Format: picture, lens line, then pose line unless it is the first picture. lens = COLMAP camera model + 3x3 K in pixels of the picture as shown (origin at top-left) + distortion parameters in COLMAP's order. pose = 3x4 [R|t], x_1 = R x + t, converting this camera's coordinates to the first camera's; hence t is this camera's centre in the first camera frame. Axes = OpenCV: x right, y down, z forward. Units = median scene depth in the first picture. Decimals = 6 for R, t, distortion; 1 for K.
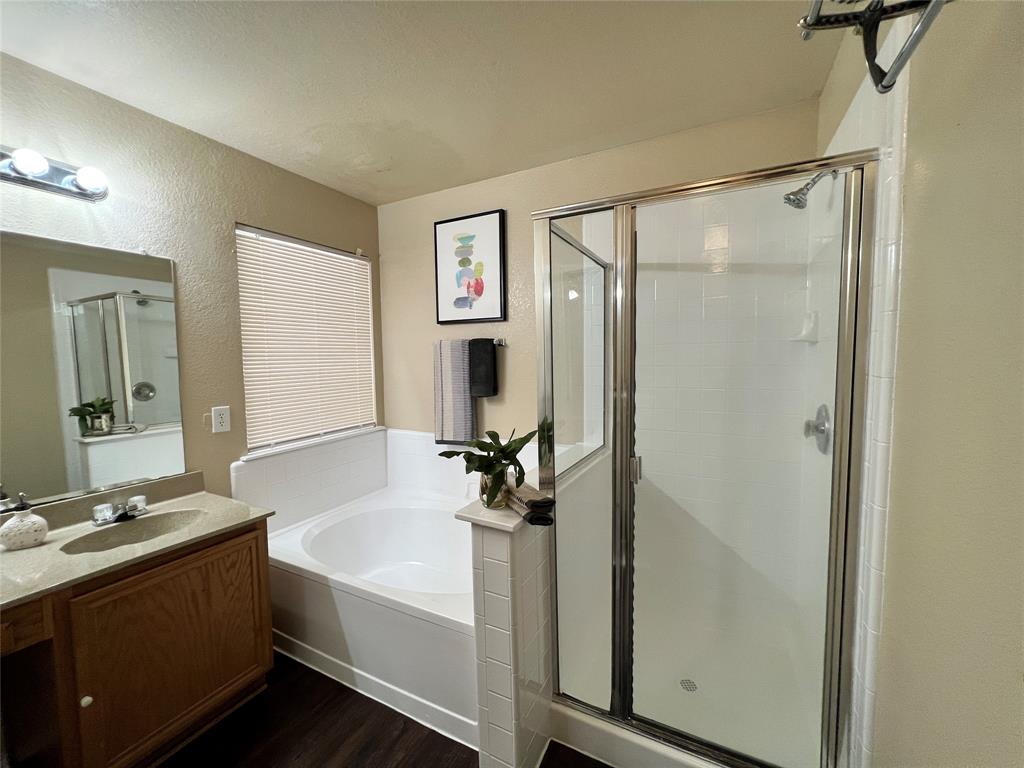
lens RADIAL K [[408.5, 0, 513.9], [0, 408.5, 383.8], [0, 0, 1]] dist [-0.004083, 0.000580]
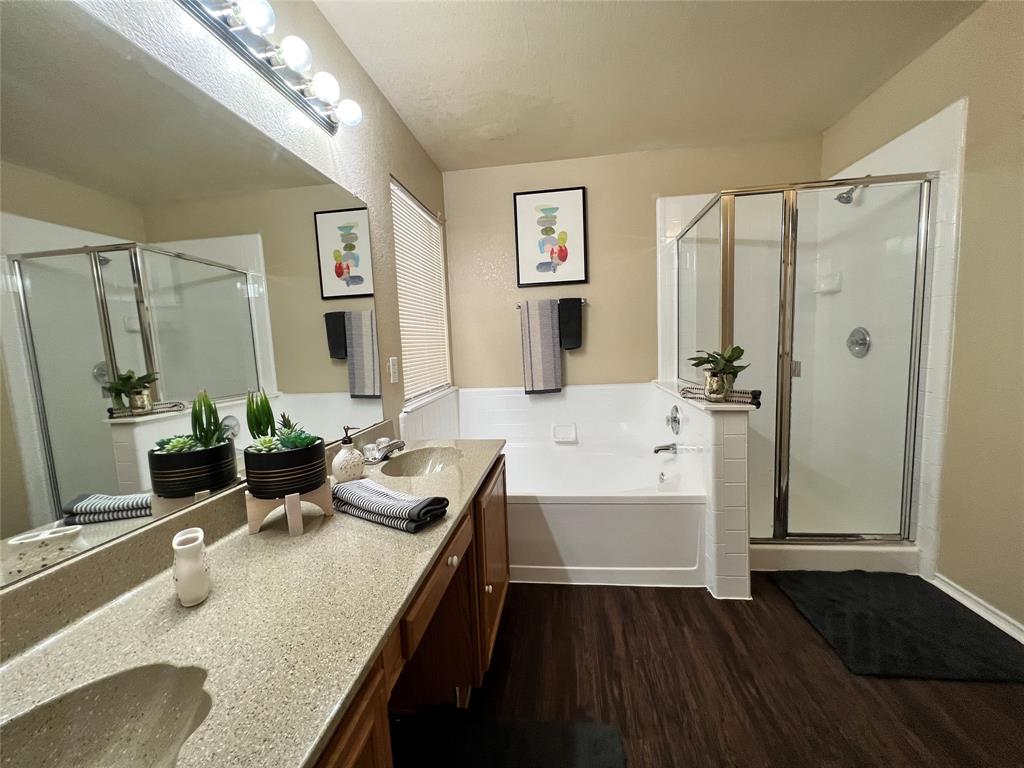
lens RADIAL K [[408.5, 0, 510.6], [0, 408.5, 384.4], [0, 0, 1]] dist [-0.004083, 0.000580]
pose [[0.941658, -0.062642, 0.330691, -0.620467], [0.054353, 0.997934, 0.034264, 0.082400], [-0.332154, -0.014290, 0.943117, -0.038712]]
